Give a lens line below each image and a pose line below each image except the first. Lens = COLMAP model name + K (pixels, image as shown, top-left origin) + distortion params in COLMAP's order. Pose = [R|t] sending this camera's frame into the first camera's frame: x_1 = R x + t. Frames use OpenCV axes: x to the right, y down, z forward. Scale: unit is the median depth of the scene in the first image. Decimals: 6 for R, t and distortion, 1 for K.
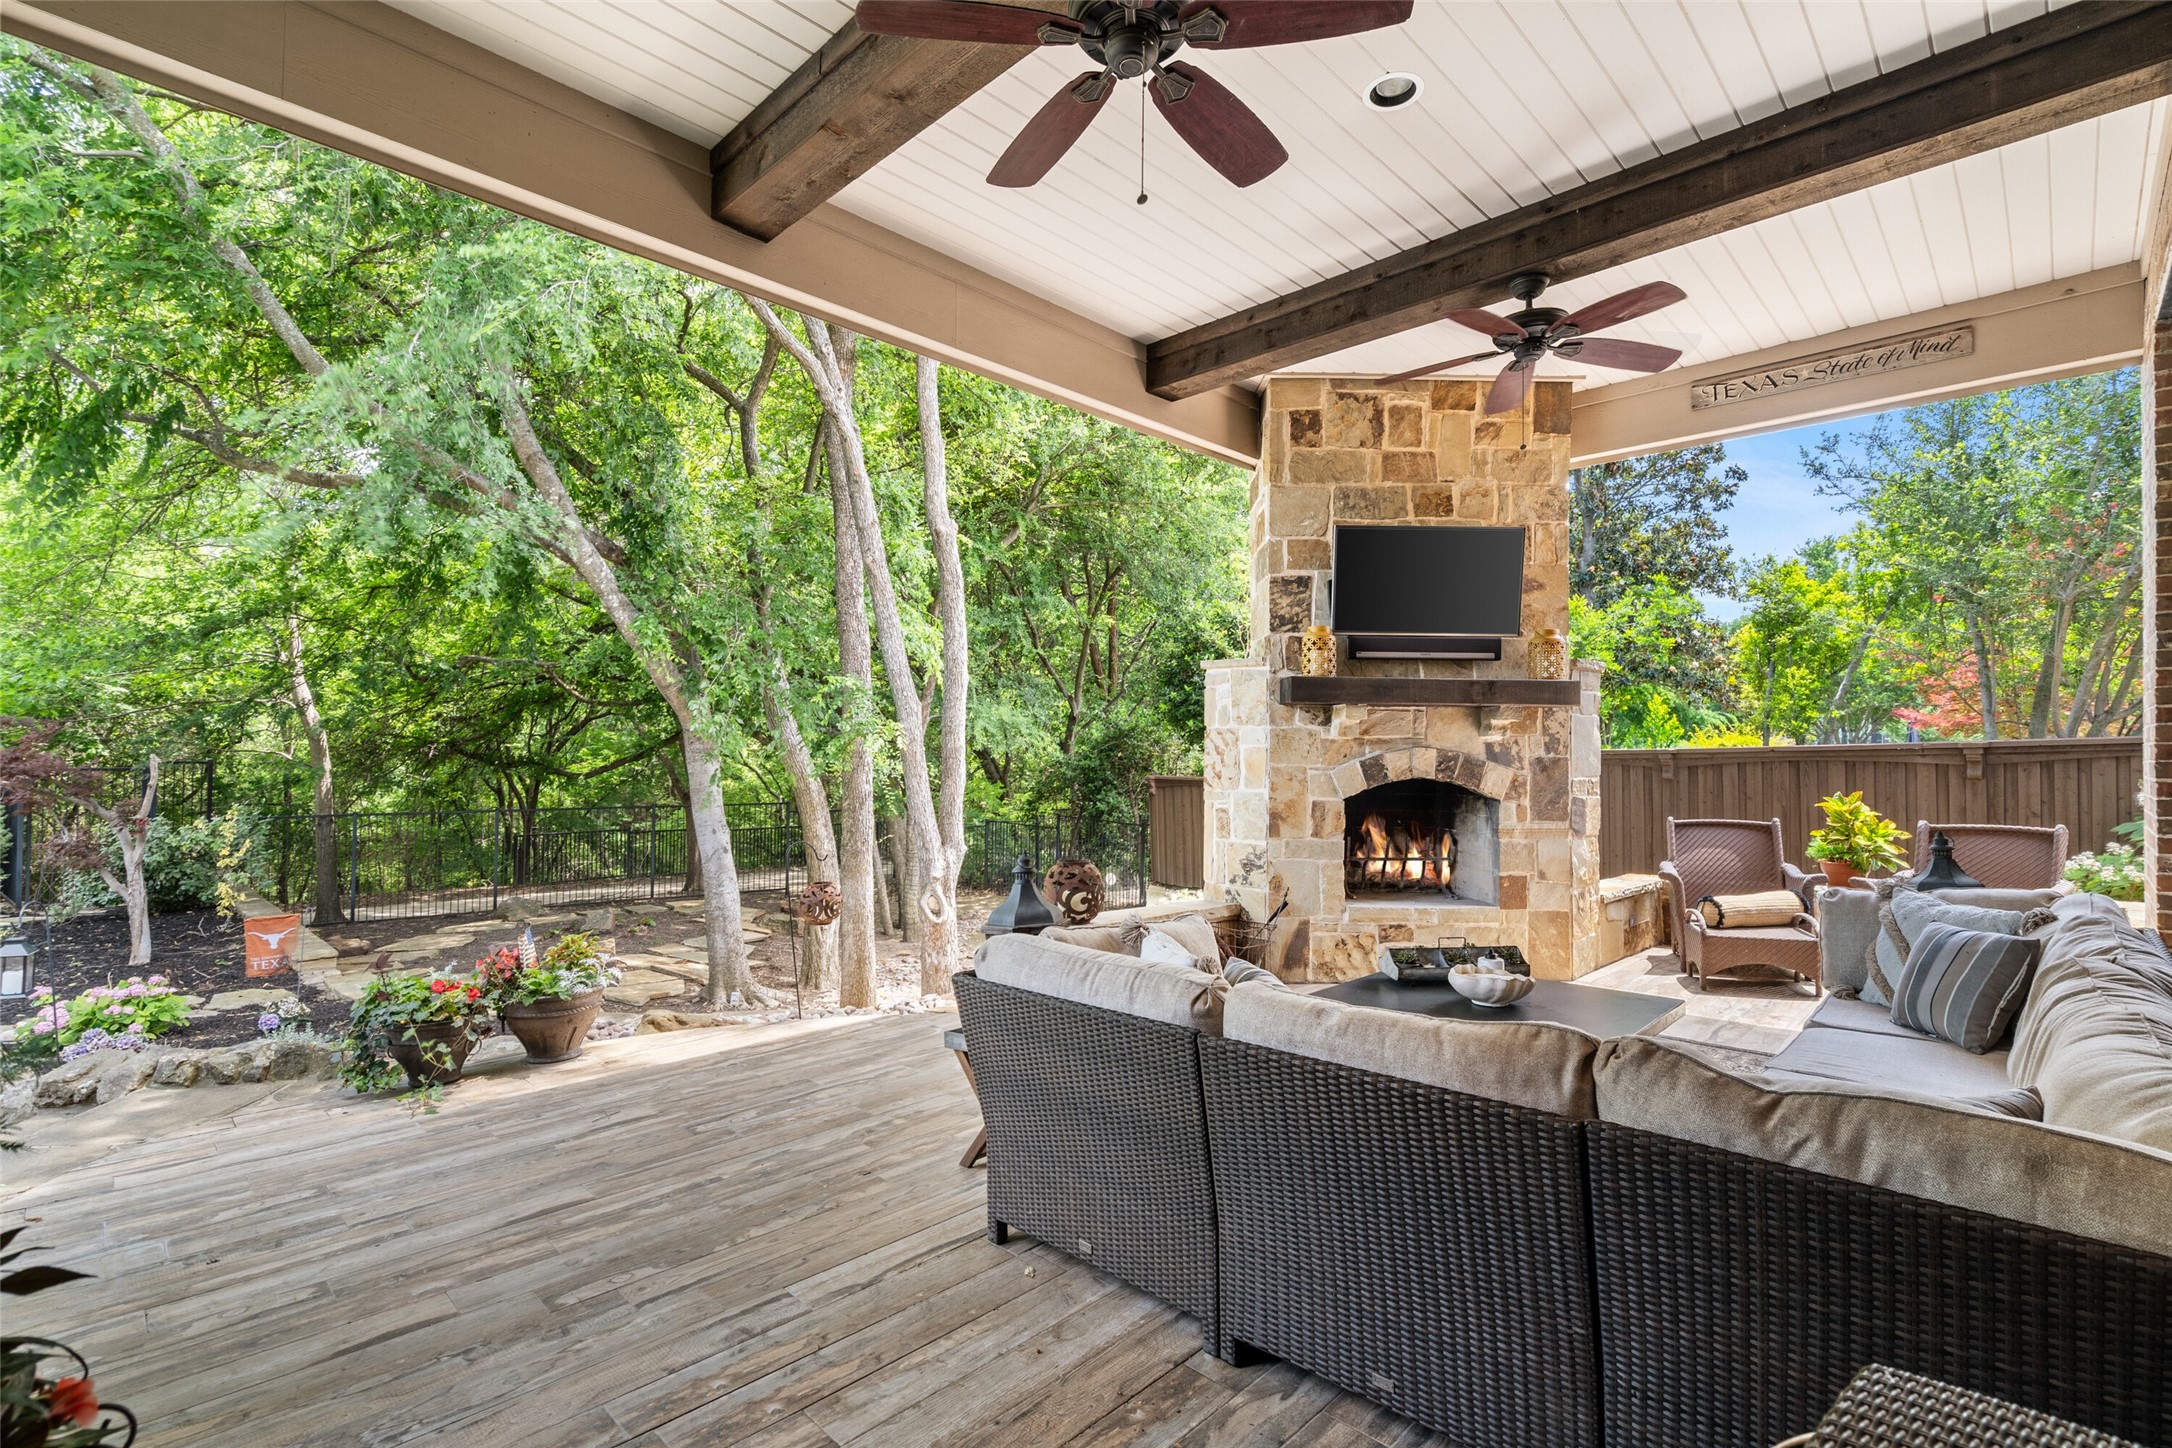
lens RADIAL K [[992.3, 0, 1013.9], [0, 992.3, 744.0], [0, 0, 1]] dist [0.010035, 0.000221]
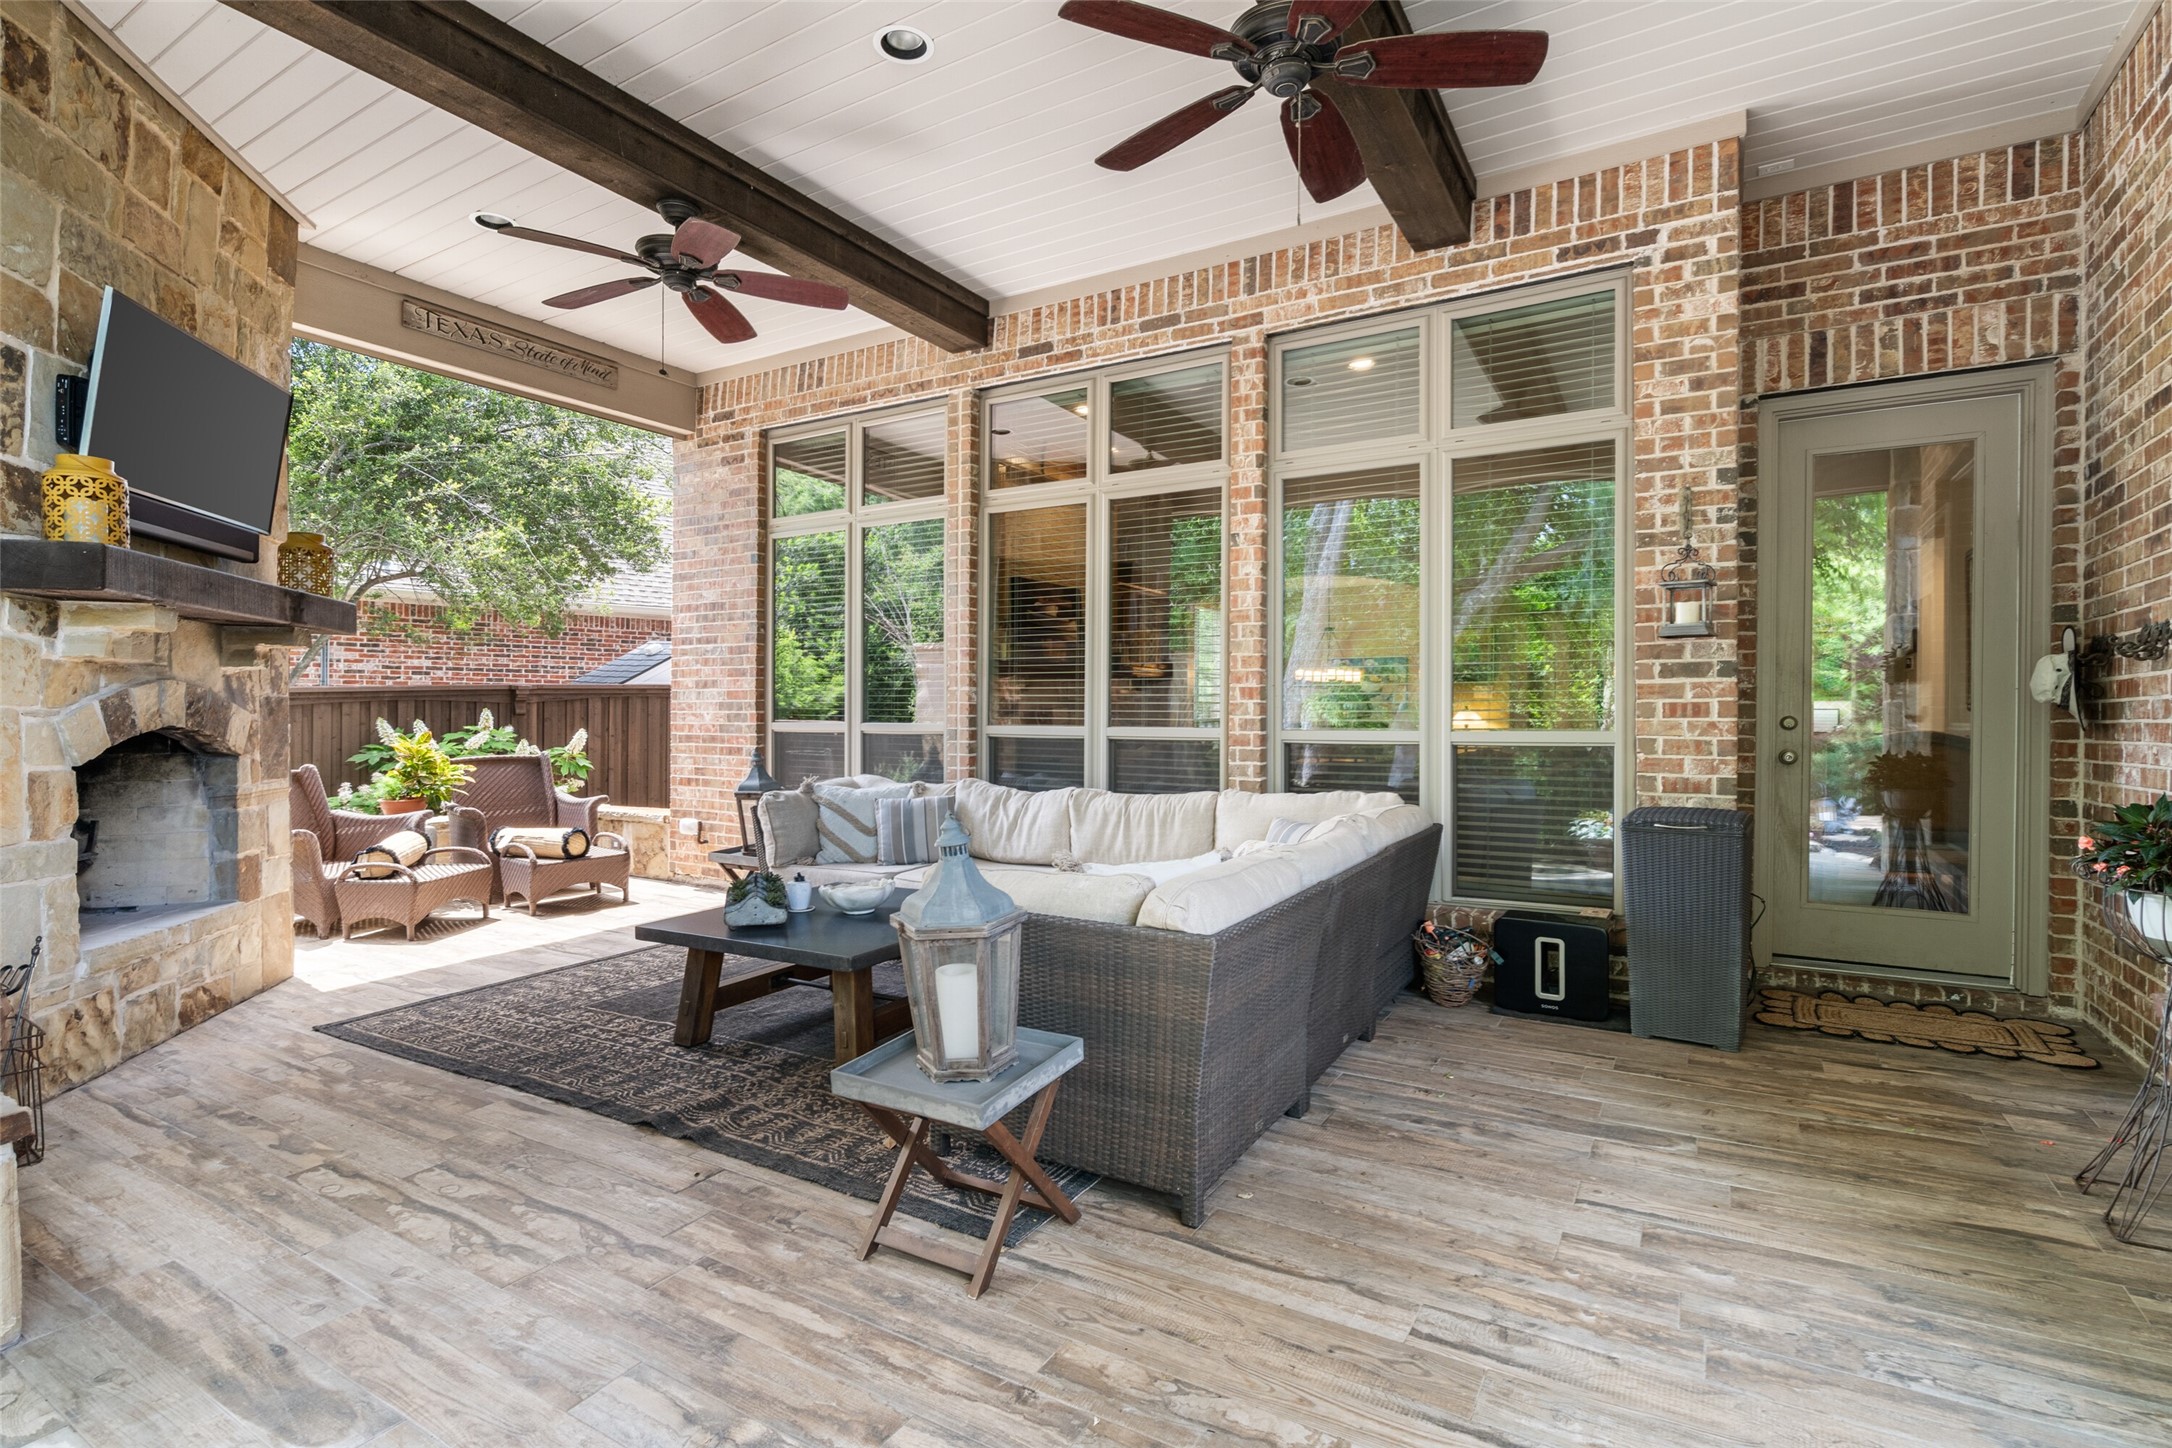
lens RADIAL K [[992.3, 0, 1088.2], [0, 992.3, 718.3], [0, 0, 1]] dist [0.010035, 0.000221]
pose [[-0.262274, -0.011580, 0.964924, -0.378278], [-0.008939, 0.999914, 0.009570, 0.017101], [-0.964952, -0.006116, -0.262355, 0.593054]]
